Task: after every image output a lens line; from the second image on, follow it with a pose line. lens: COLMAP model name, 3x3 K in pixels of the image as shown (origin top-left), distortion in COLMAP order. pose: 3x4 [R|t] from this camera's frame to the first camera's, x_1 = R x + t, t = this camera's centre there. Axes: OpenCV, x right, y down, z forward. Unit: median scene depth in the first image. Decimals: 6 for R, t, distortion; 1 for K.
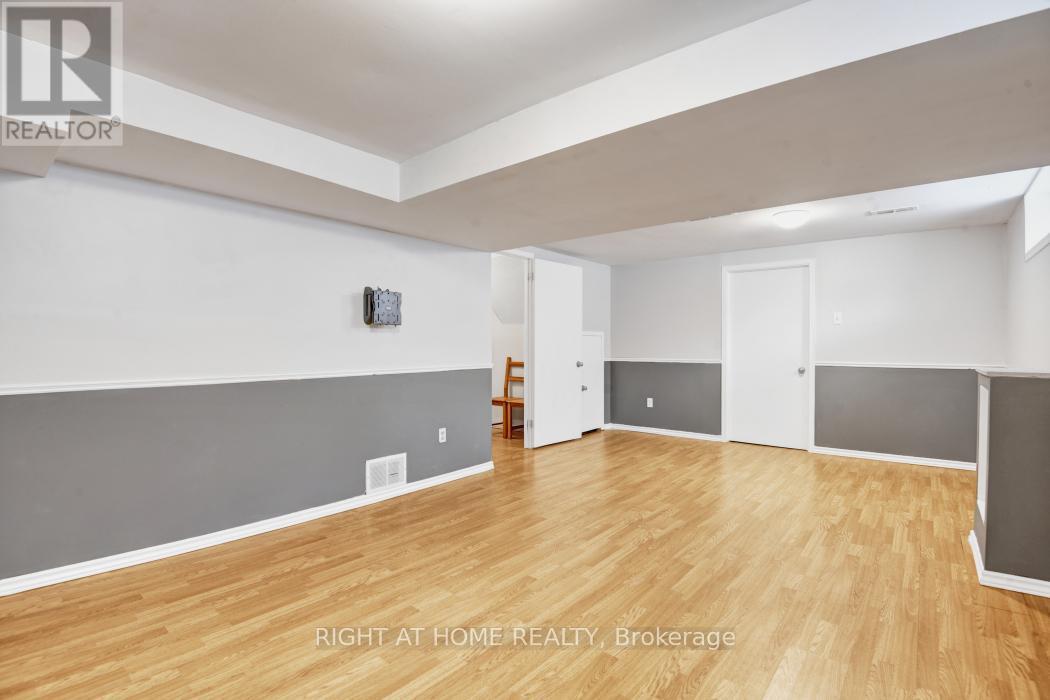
lens RADIAL K [[501.6, 0, 524.5], [0, 501.6, 346.8], [0, 0, 1]] dist [-0.003624, -0.000729]
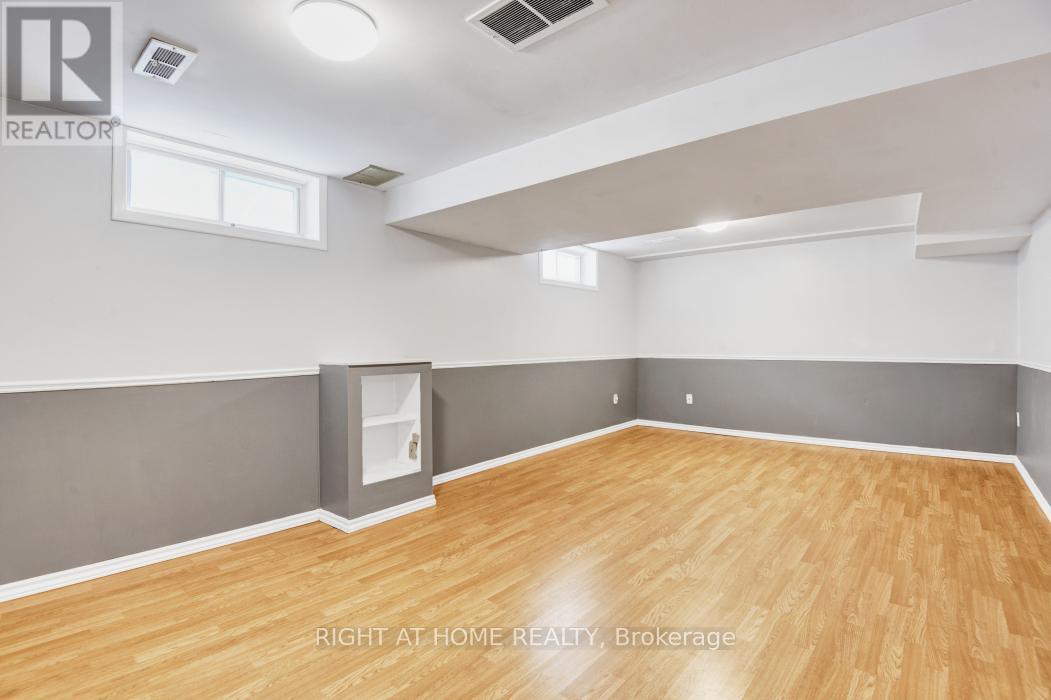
lens RADIAL K [[502.1, 0, 525.8], [0, 502.1, 345.0], [0, 0, 1]] dist [-0.003624, -0.000729]
pose [[-0.999983, -0.004773, 0.003328, 0.565942], [-0.004721, 0.999872, 0.015267, -0.006569], [-0.003400, 0.015251, -0.999878, 2.124065]]
